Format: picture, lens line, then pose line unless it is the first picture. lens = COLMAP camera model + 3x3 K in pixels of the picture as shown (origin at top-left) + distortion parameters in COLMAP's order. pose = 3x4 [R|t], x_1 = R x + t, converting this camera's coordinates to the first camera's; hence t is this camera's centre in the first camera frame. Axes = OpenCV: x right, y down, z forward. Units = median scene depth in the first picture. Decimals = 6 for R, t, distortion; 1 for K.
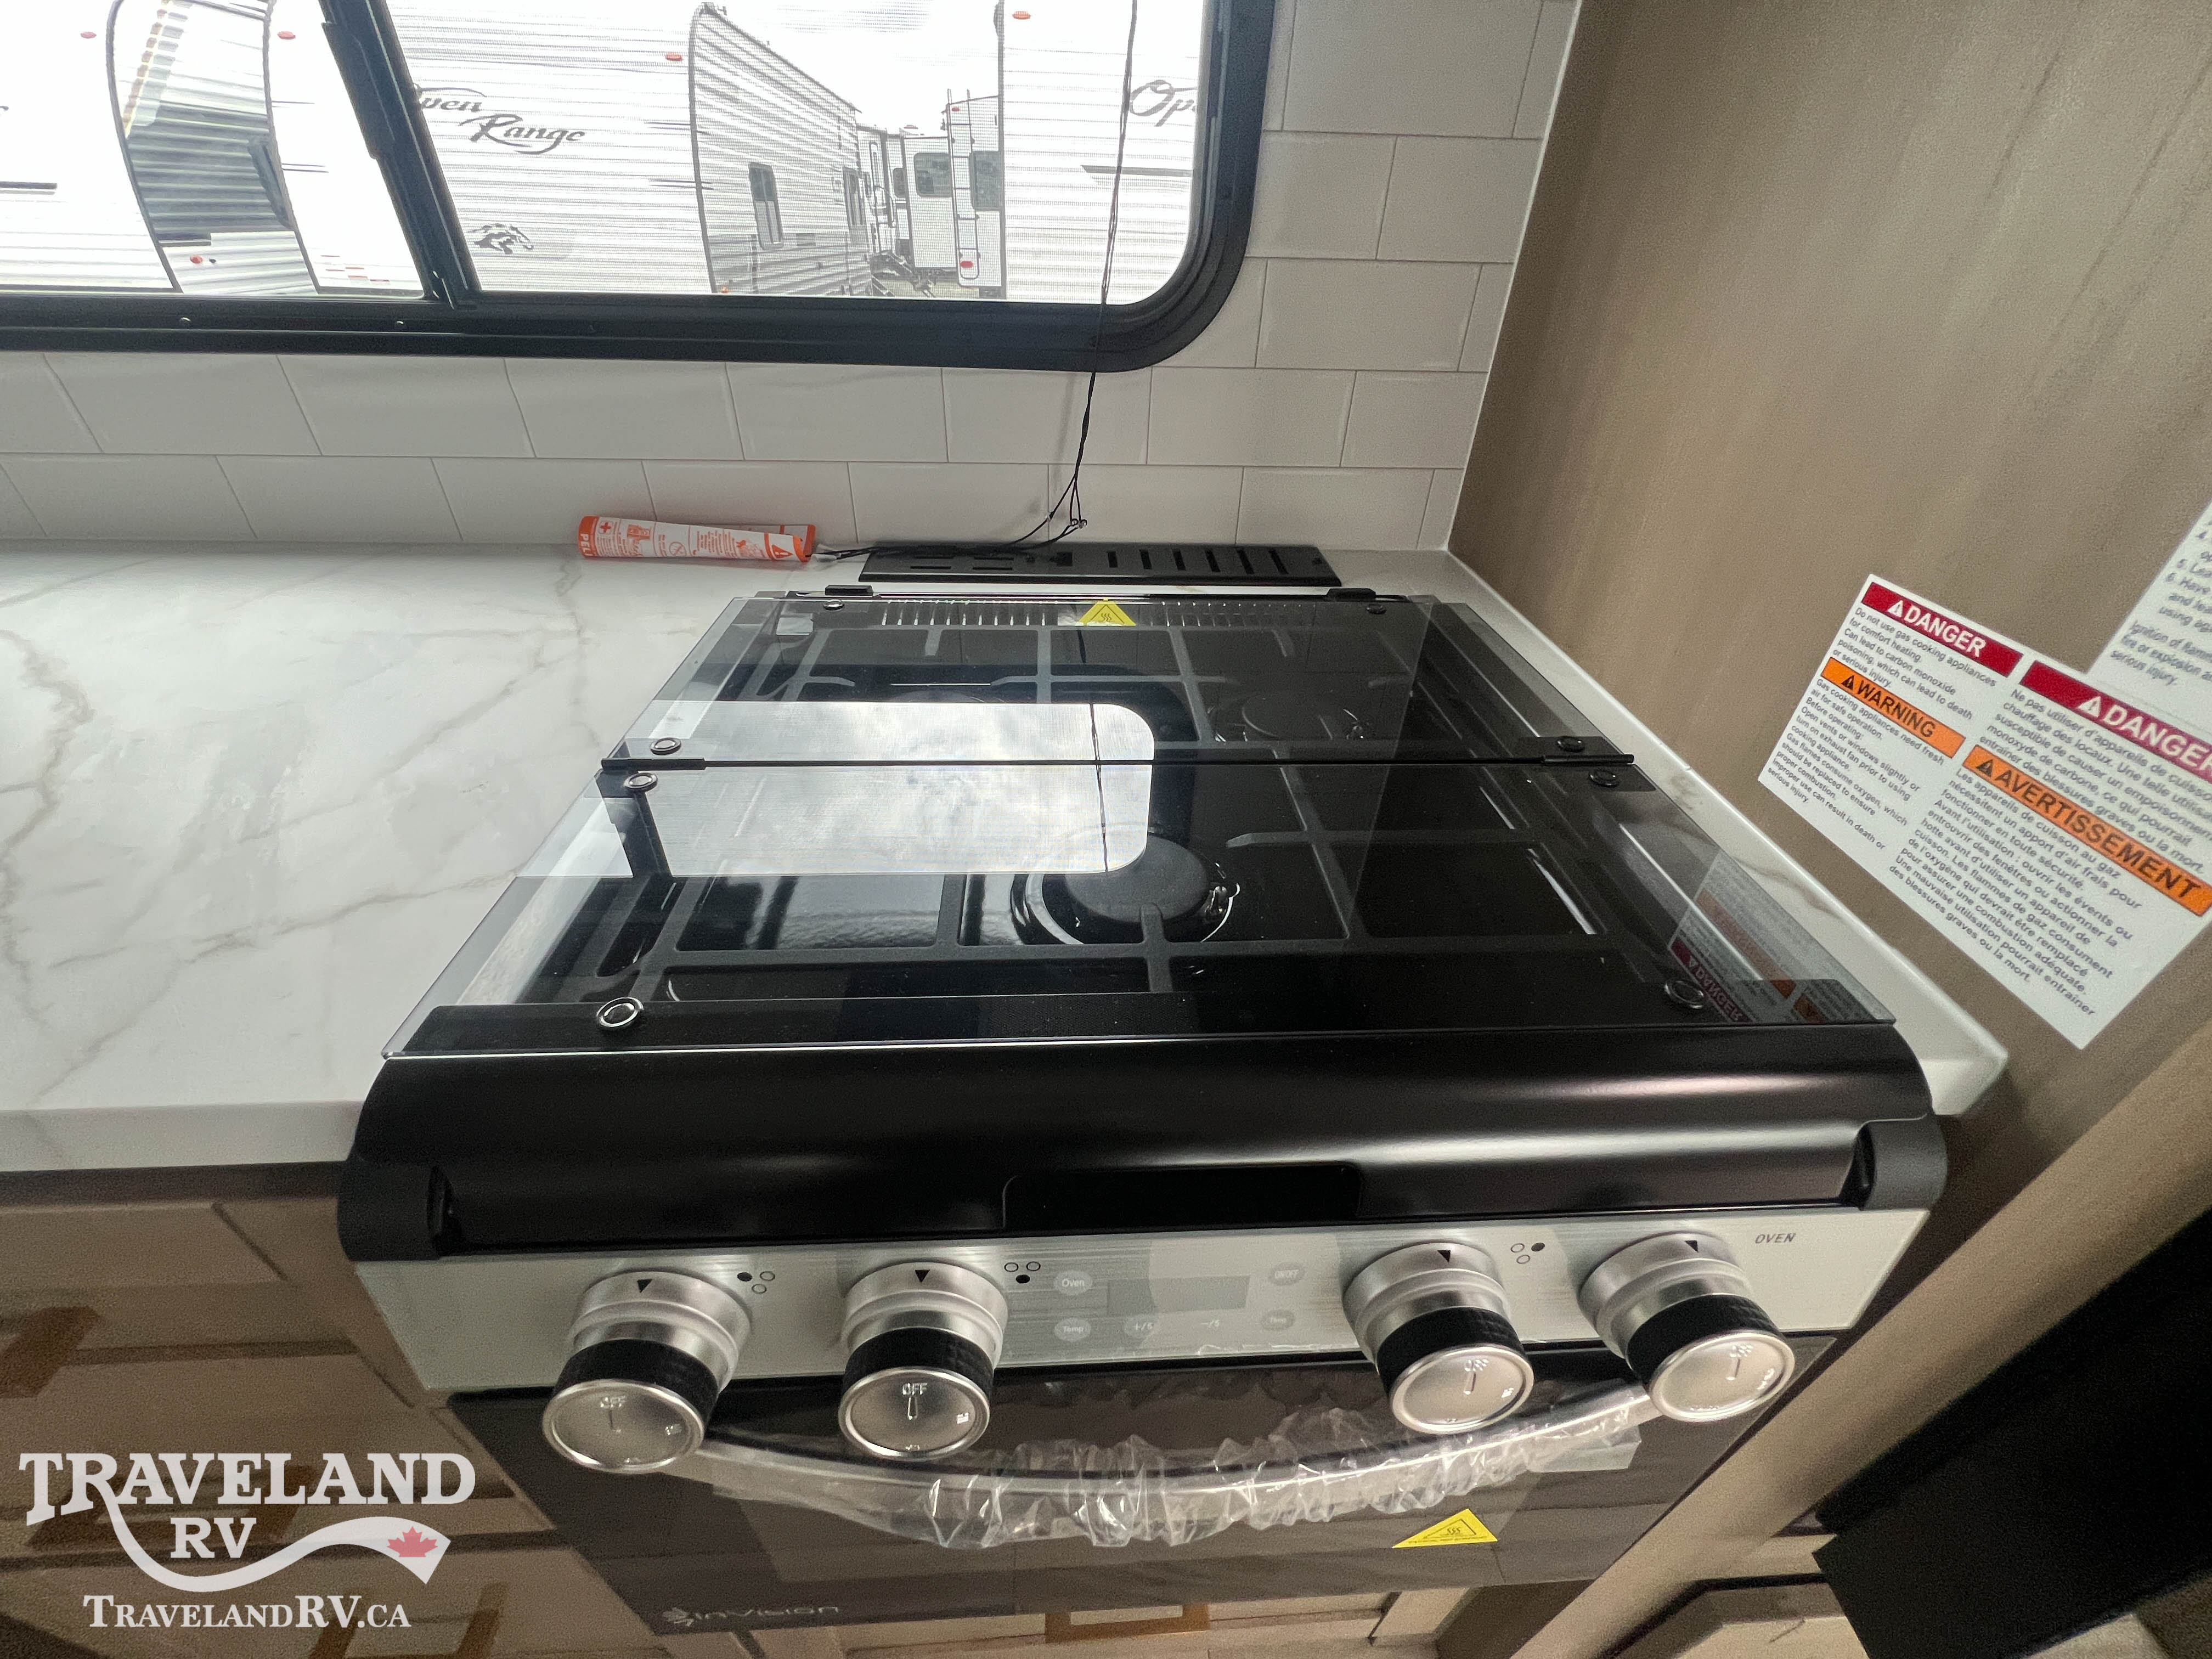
lens RADIAL K [[884.8, 0, 1100.6], [0, 884.8, 819.9], [0, 0, 1]] dist [-0.002820, 0.000561]
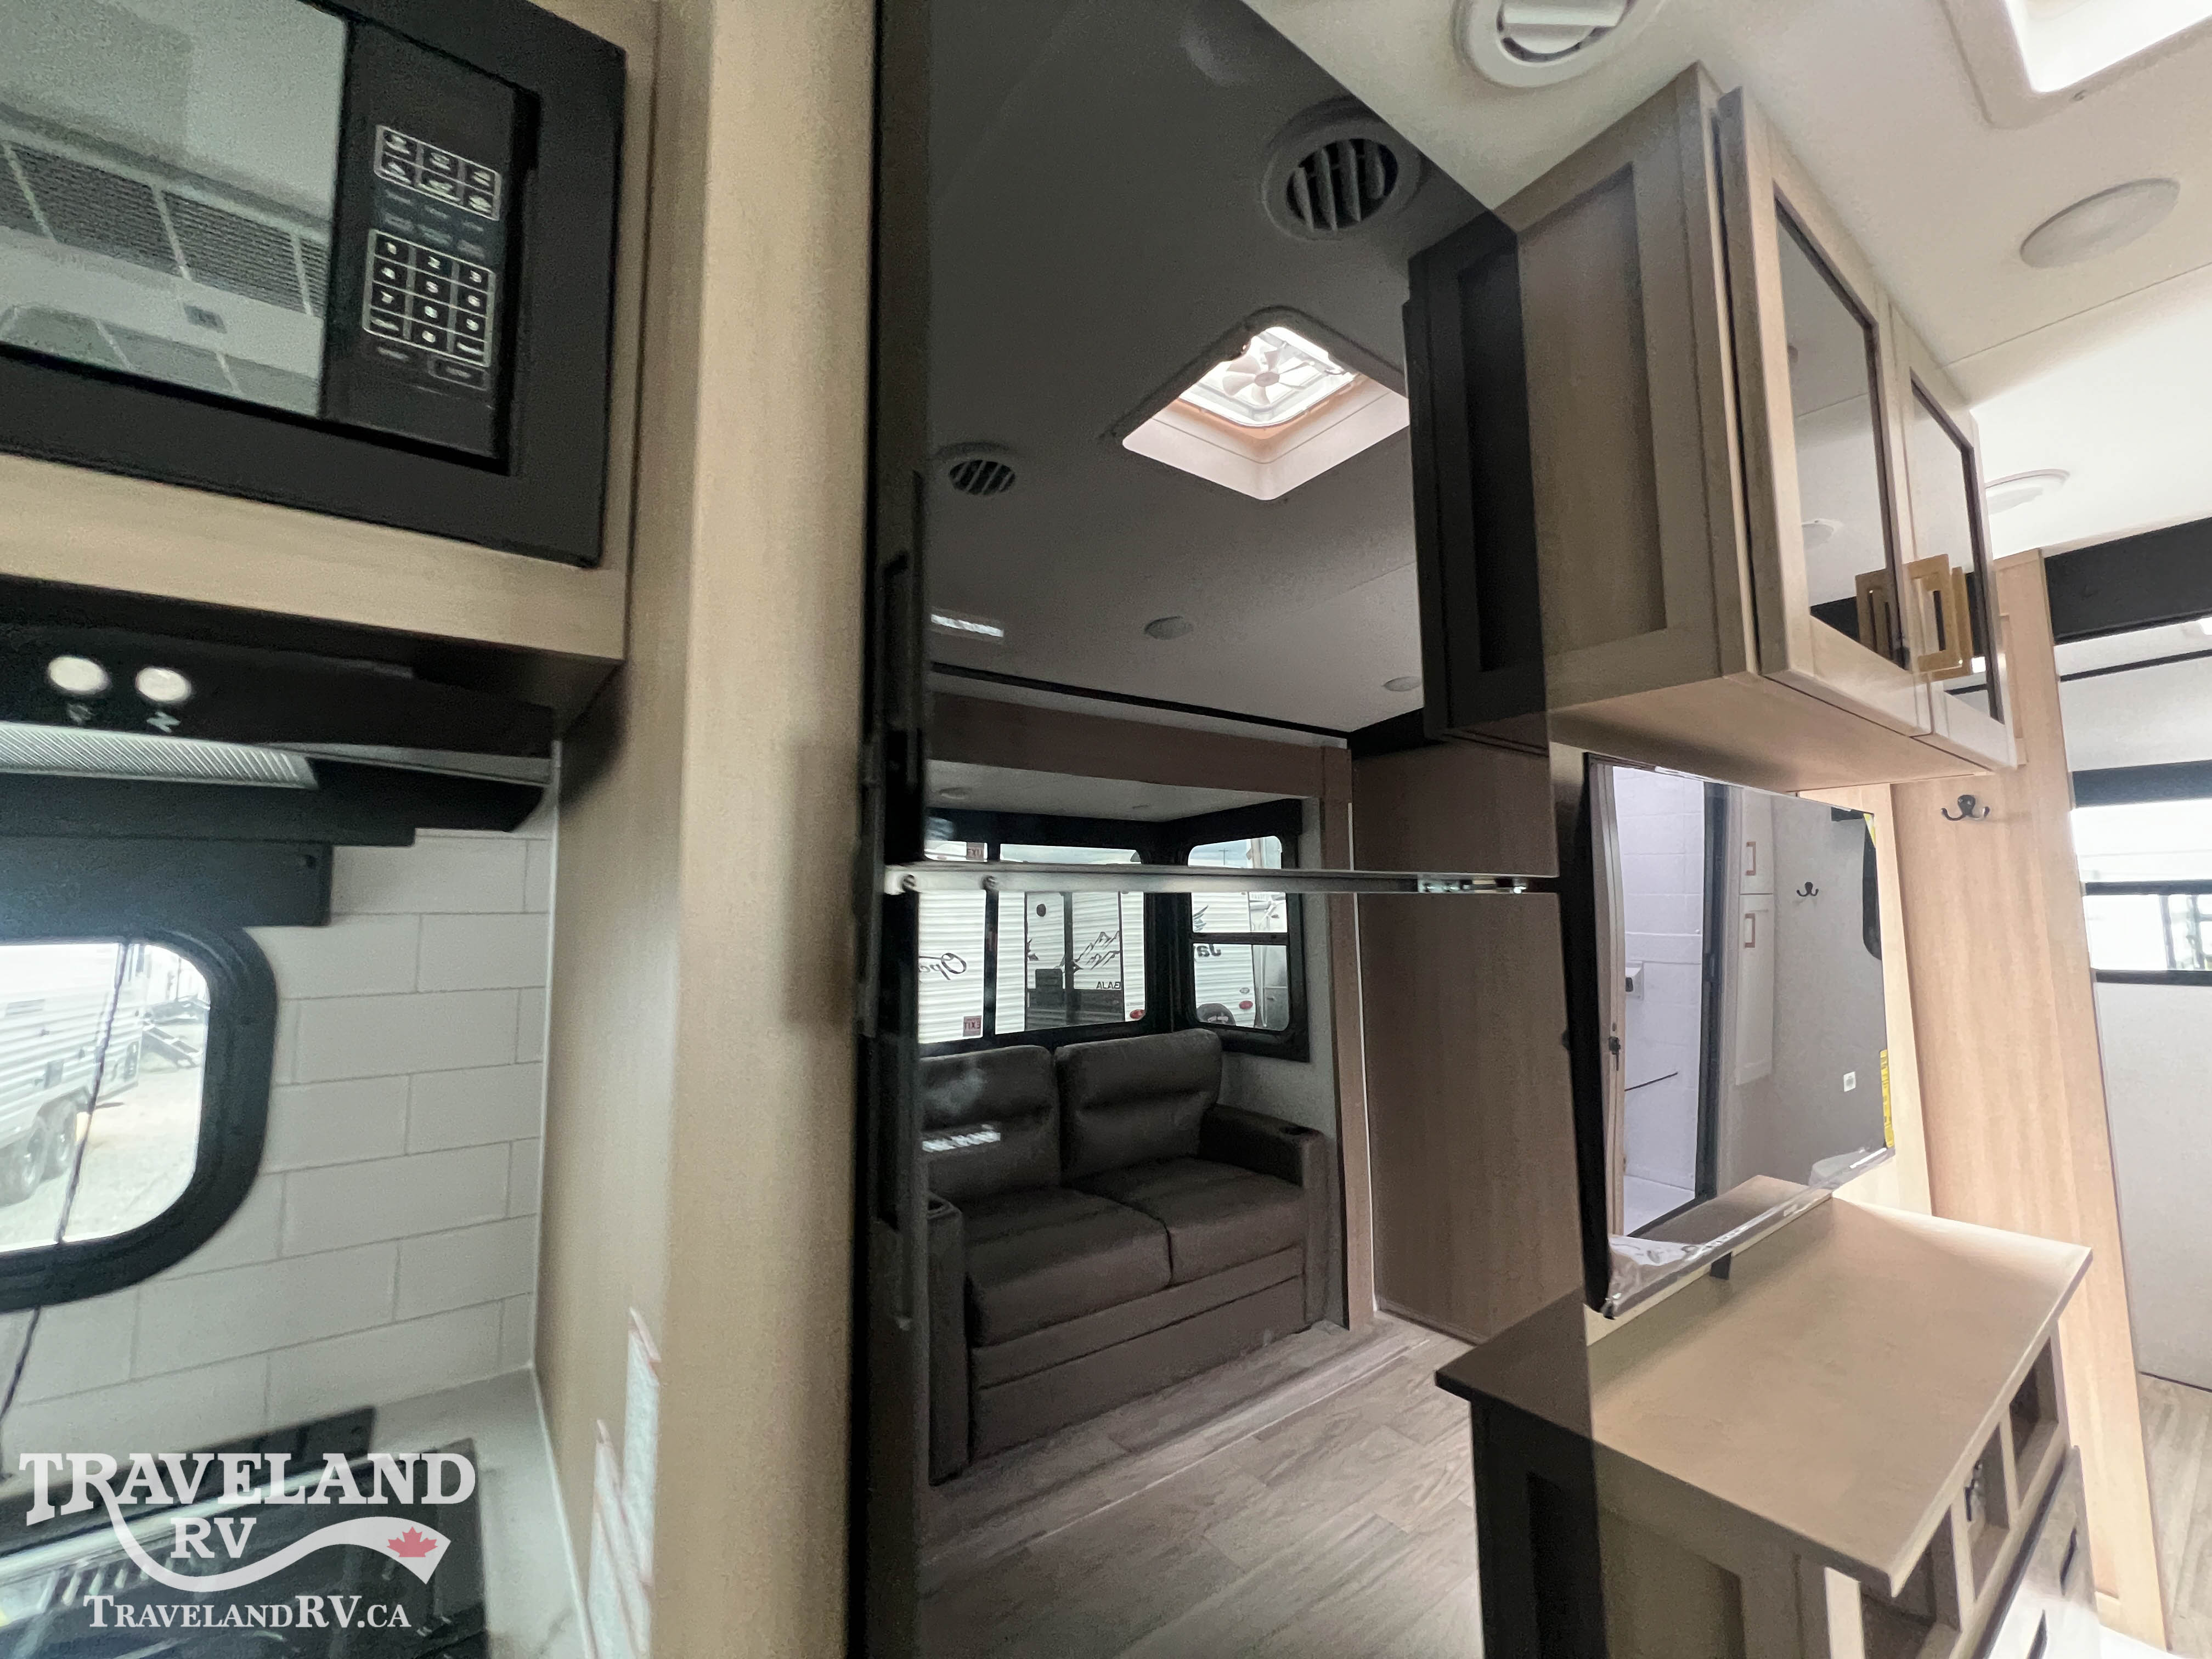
lens RADIAL K [[884.8, 0, 1119.1], [0, 884.8, 818.5], [0, 0, 1]] dist [-0.002820, 0.000561]
pose [[0.829976, 0.026675, 0.557161, 0.411563], [0.346407, 0.758246, -0.552327, 0.030528], [-0.437199, 0.651423, 0.620085, -0.467017]]
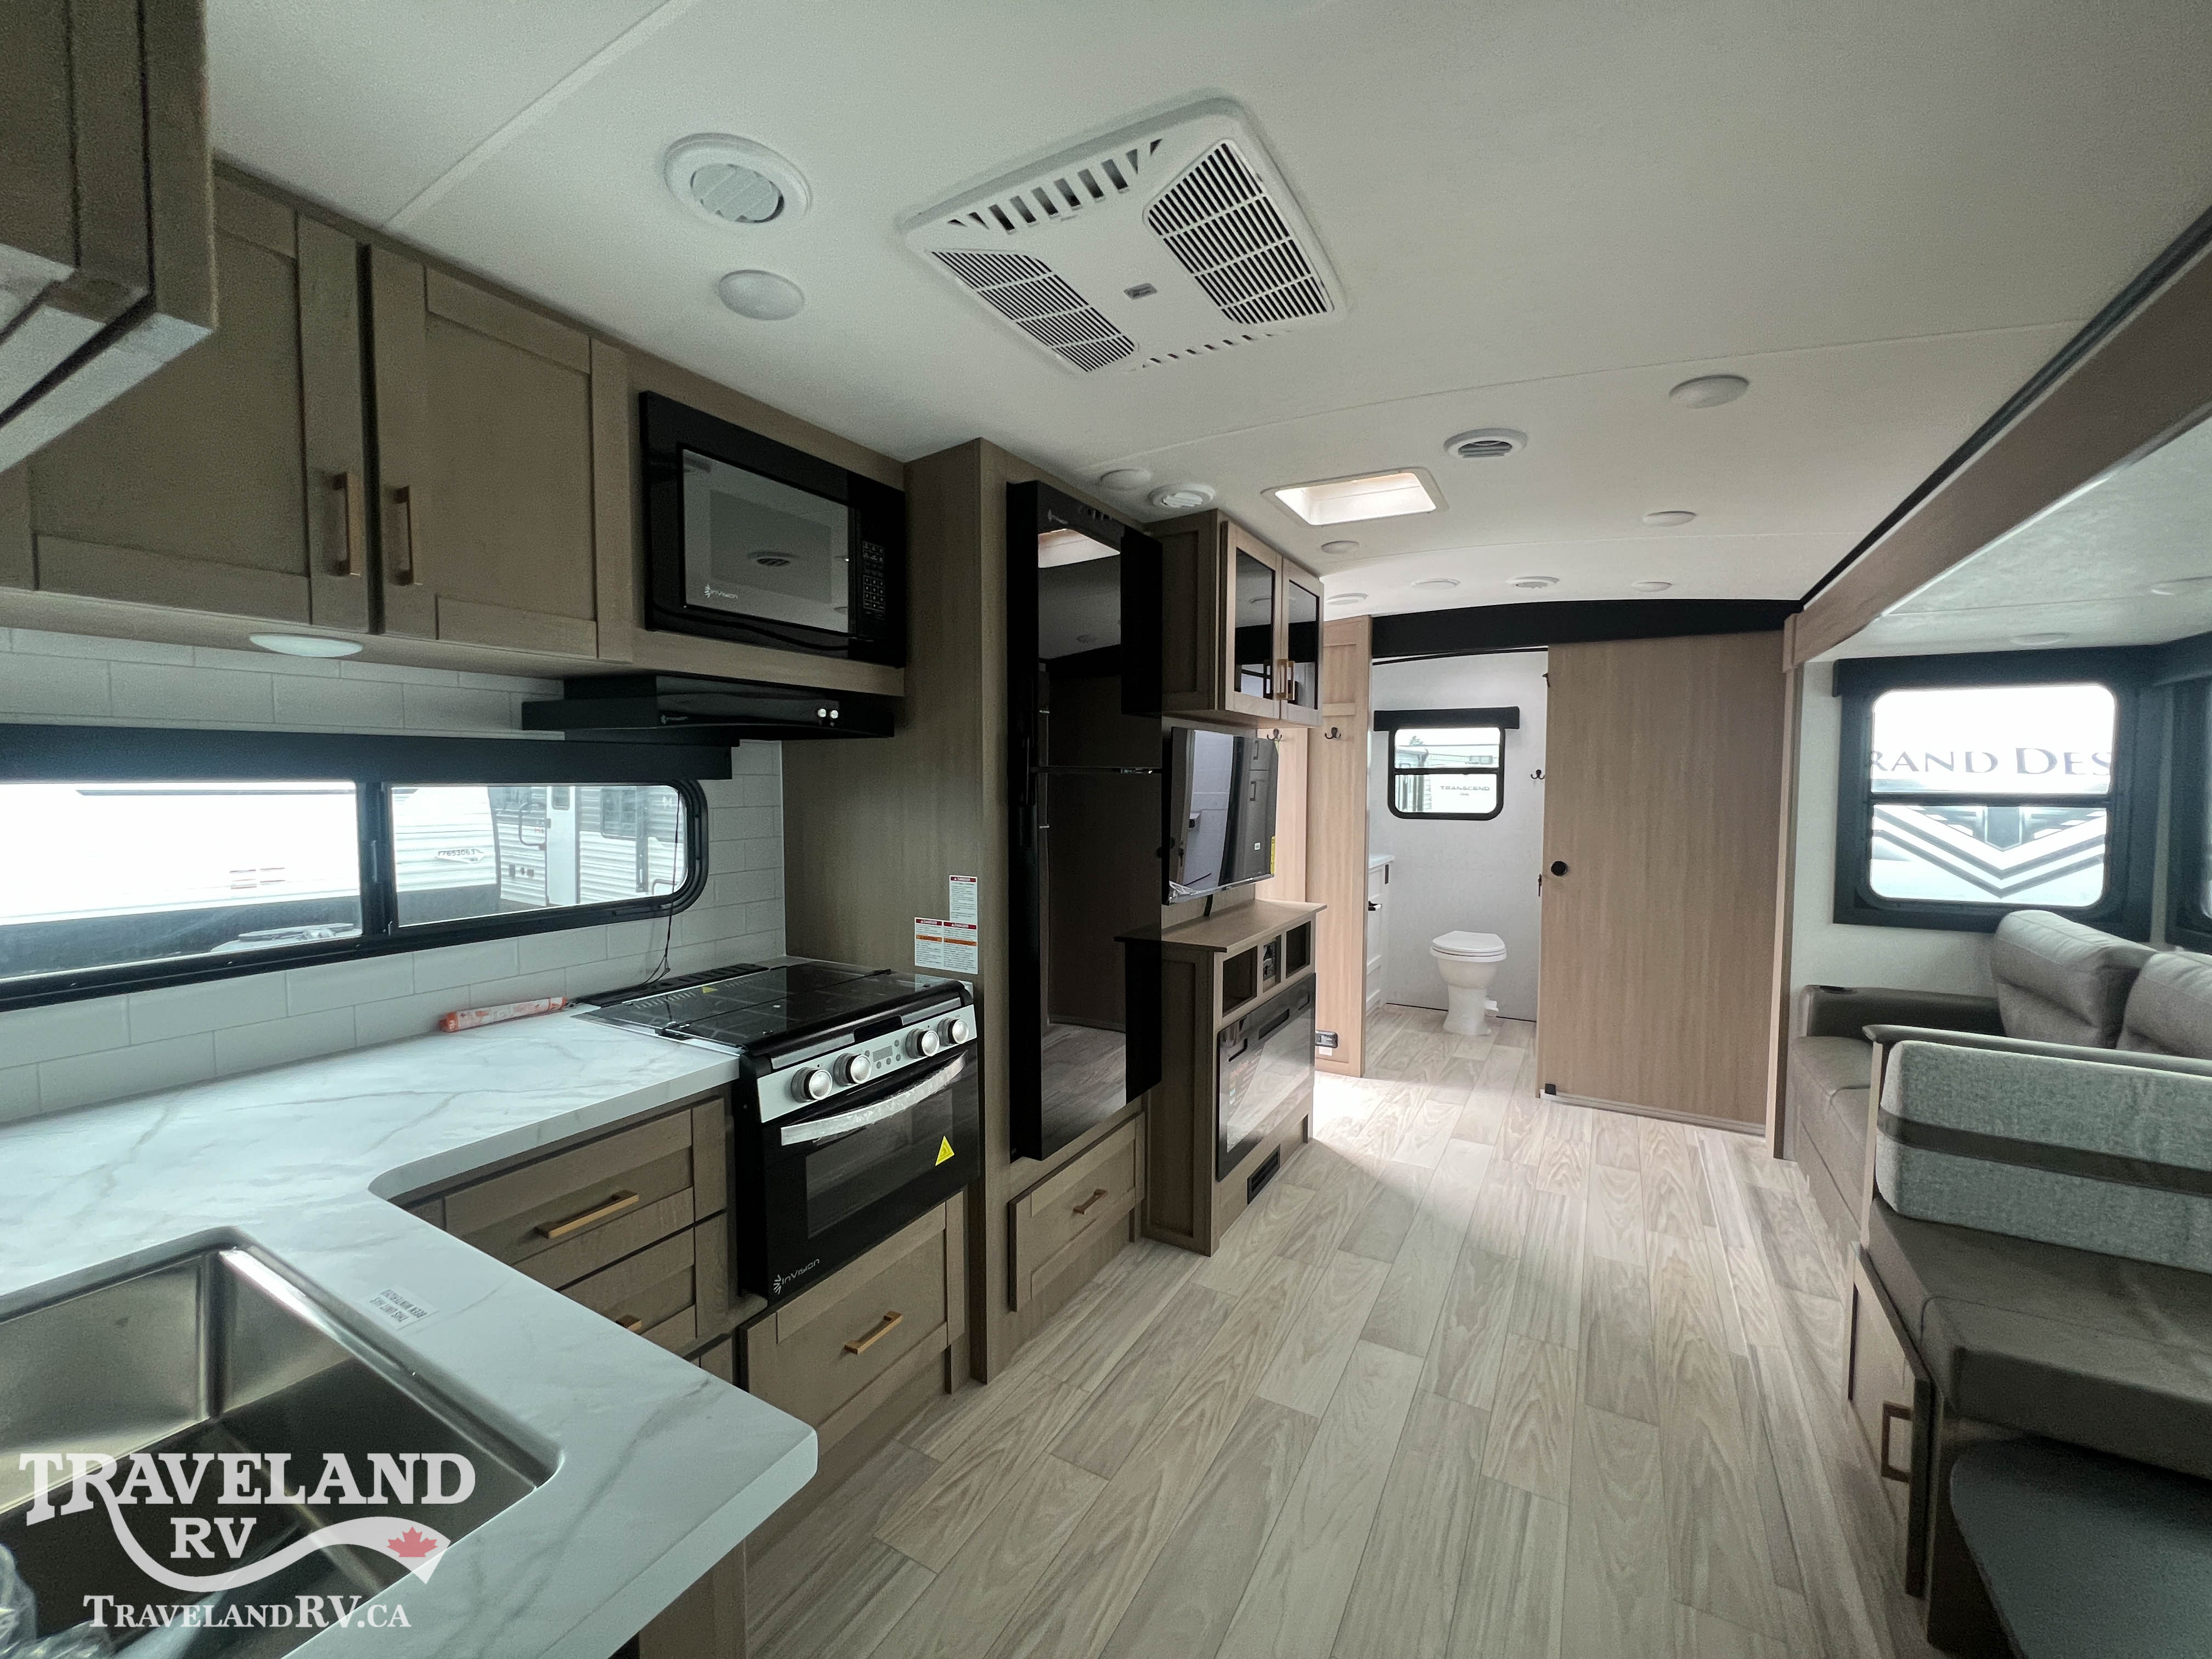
lens RADIAL K [[884.8, 0, 1113.4], [0, 884.8, 826.7], [0, 0, 1]] dist [-0.002820, 0.000561]
pose [[0.535826, -0.070126, 0.841411, -1.484697], [0.496719, 0.832029, -0.246976, 0.597670], [-0.682759, 0.550281, 0.480656, -1.350589]]
